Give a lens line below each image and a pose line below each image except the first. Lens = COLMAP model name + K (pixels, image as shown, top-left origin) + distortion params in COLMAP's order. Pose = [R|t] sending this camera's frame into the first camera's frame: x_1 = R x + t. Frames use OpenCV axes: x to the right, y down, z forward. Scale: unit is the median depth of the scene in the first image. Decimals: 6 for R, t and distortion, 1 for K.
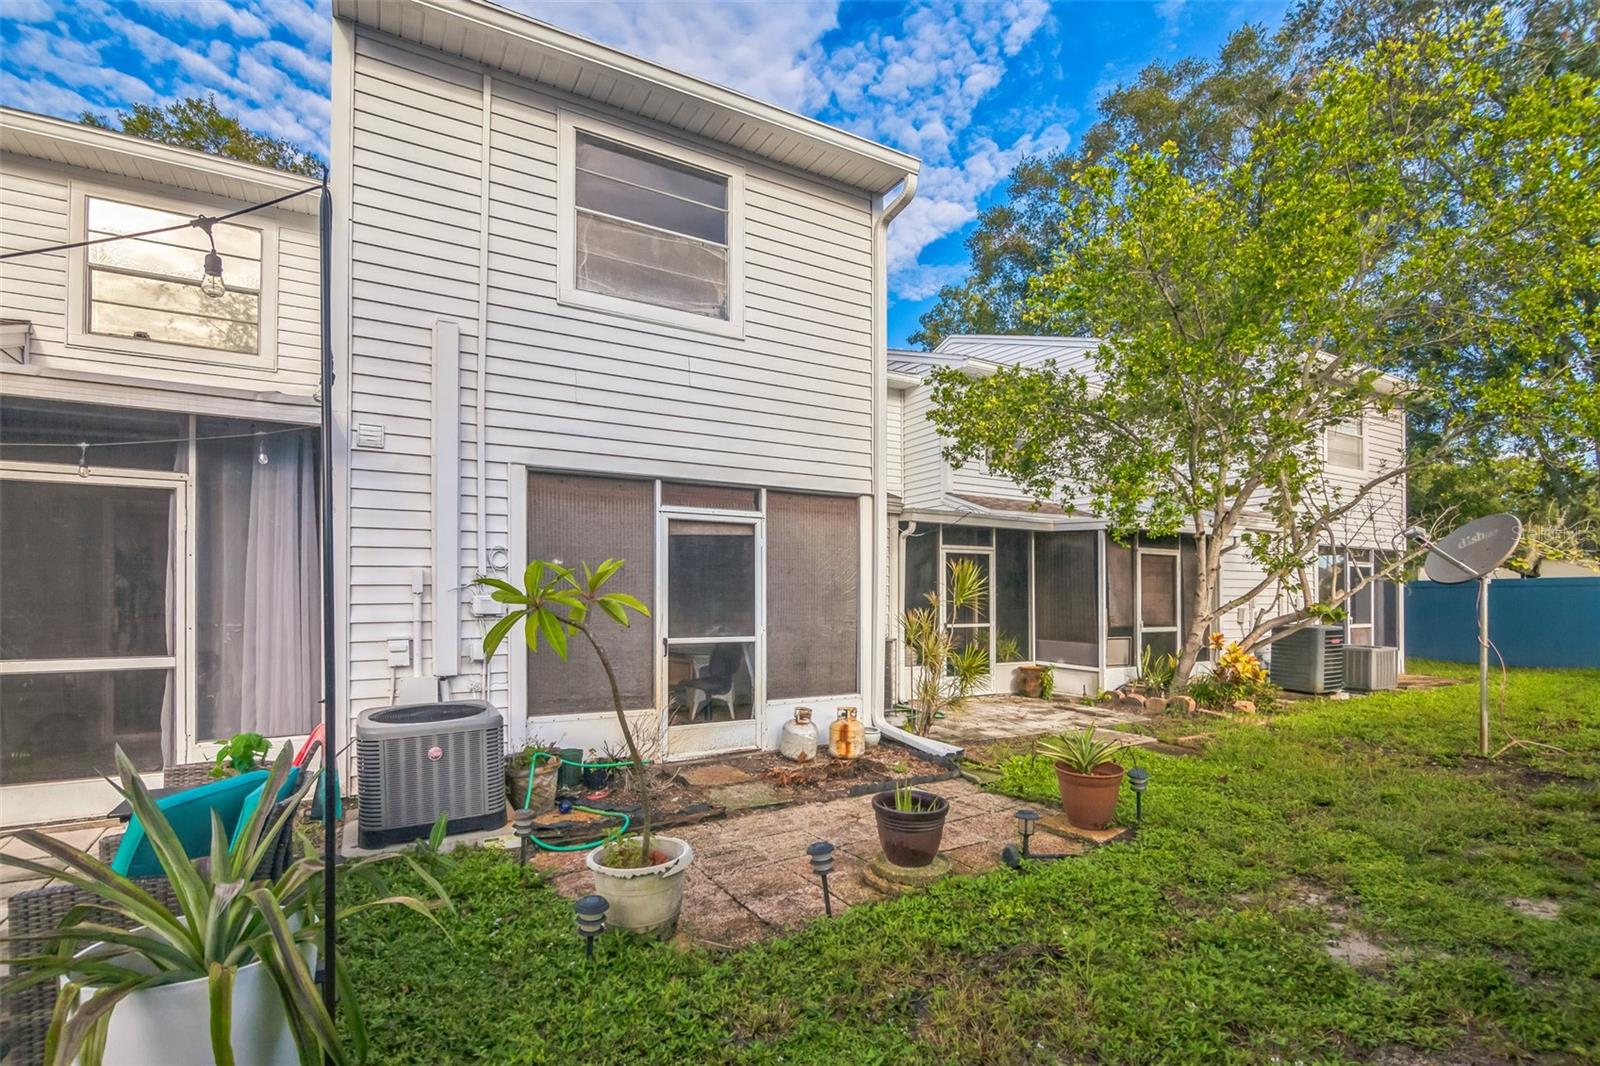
lens RADIAL K [[736.7, 0, 818.1], [0, 736.7, 598.8], [0, 0, 1]] dist [-0.010311, -0.002946]
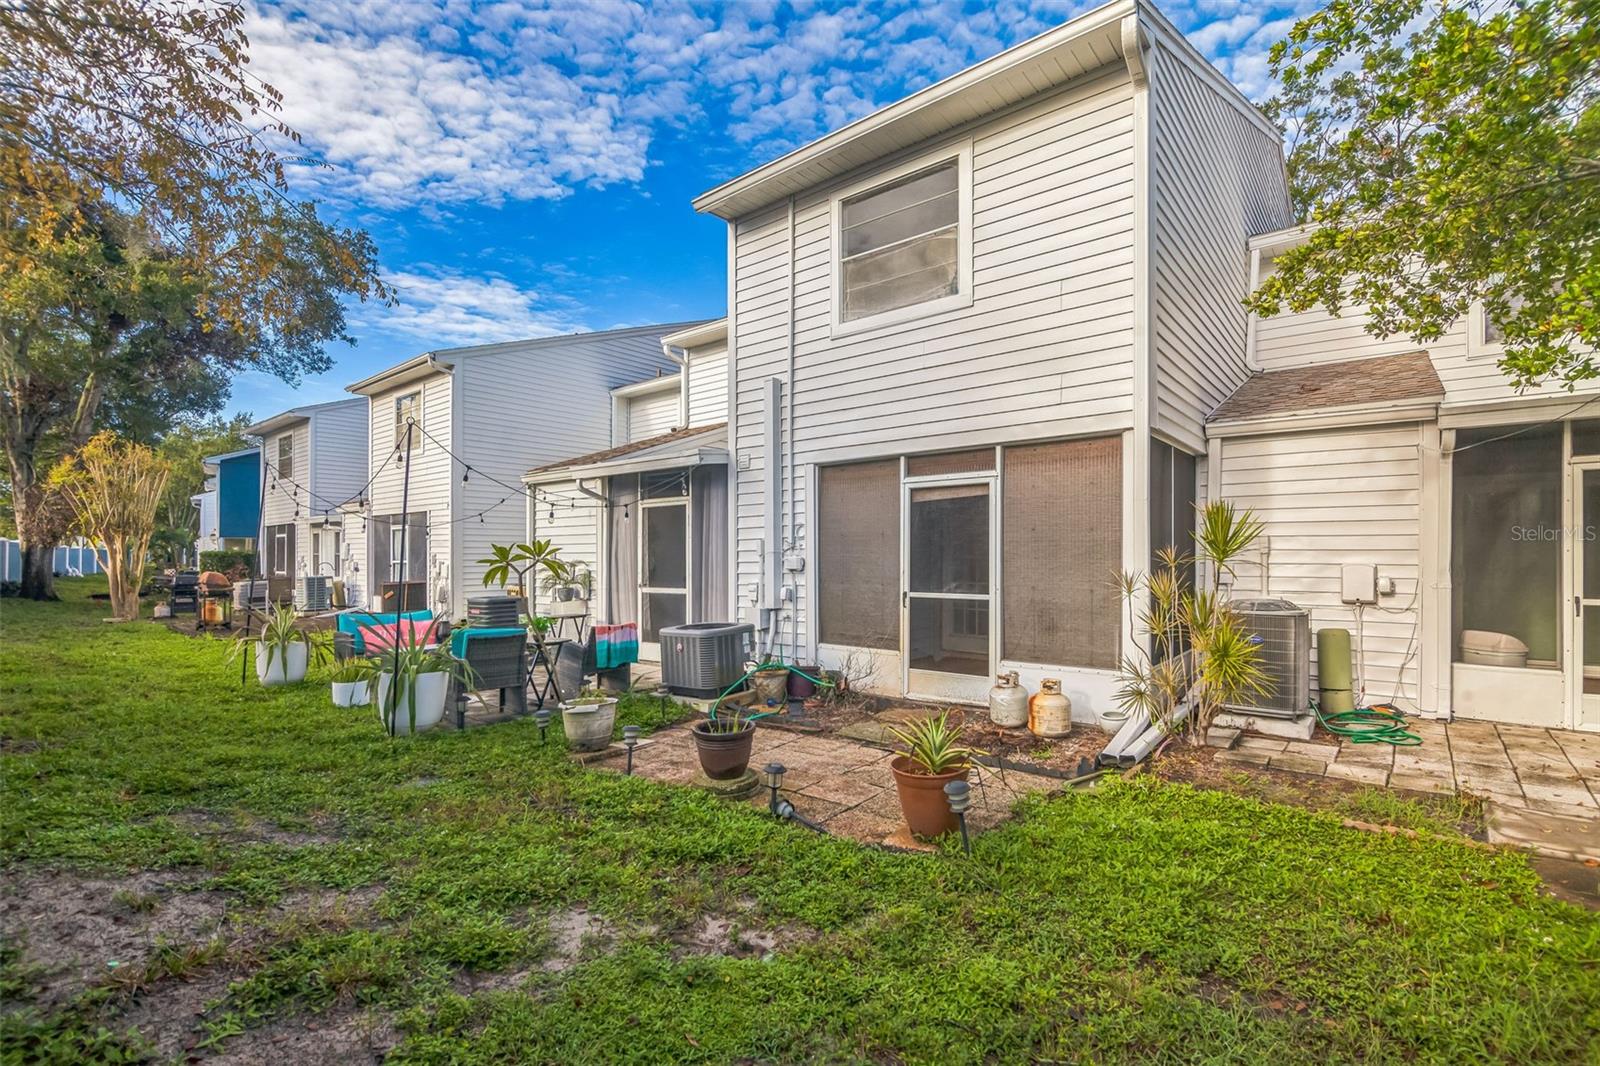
lens RADIAL K [[736.7, 0, 812.6], [0, 736.7, 564.8], [0, 0, 1]] dist [-0.010311, -0.002946]
pose [[0.348464, 0.001161, -0.937321, 0.815516], [0.004860, 0.999984, 0.003046, 0.005932], [0.937310, -0.005617, 0.348453, 0.450442]]
